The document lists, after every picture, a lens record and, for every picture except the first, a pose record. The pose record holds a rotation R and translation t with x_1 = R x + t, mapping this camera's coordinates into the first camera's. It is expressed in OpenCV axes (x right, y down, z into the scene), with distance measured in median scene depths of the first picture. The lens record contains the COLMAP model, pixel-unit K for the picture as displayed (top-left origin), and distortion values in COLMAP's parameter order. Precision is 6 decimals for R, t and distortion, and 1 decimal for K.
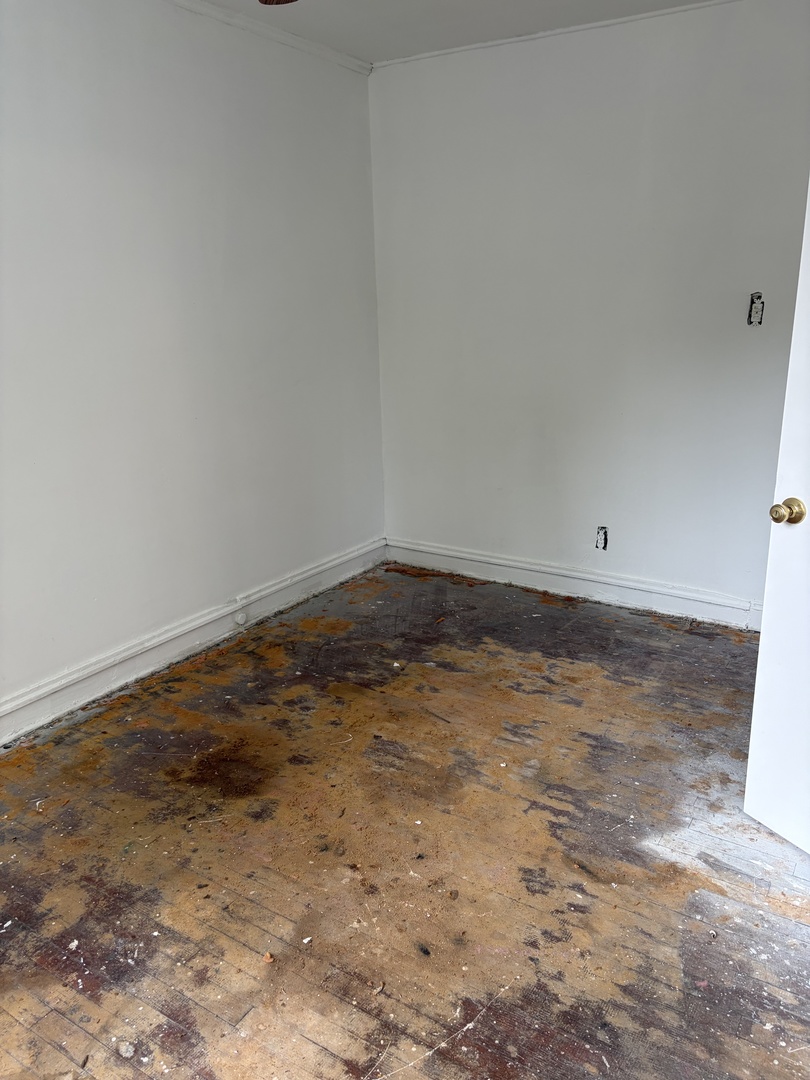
lens RADIAL K [[816.3, 0, 399.9], [0, 816.3, 522.0], [0, 0, 1]] dist [0.039161, -0.032498]
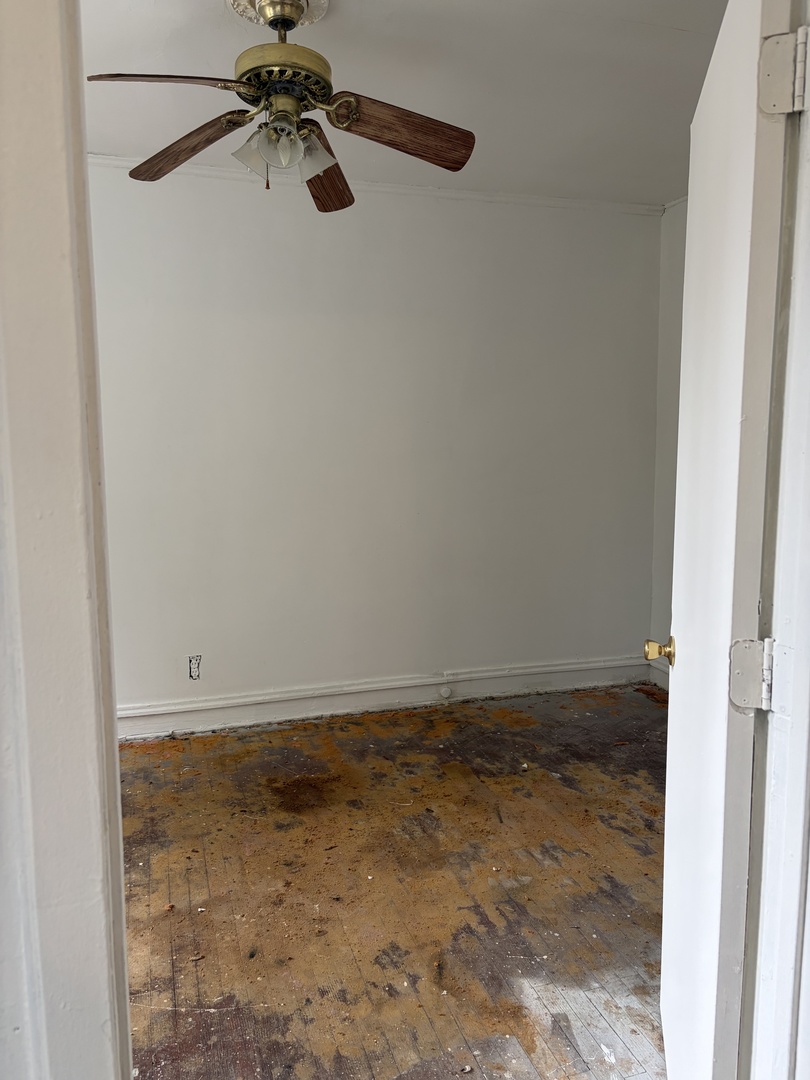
lens RADIAL K [[816.3, 0, 399.9], [0, 816.3, 497.5], [0, 0, 1]] dist [0.039161, -0.032498]
pose [[0.769353, 0.070804, -0.634888, 0.638360], [-0.176234, 0.978796, -0.104403, -0.021612], [0.614034, 0.192212, 0.765517, 0.075319]]
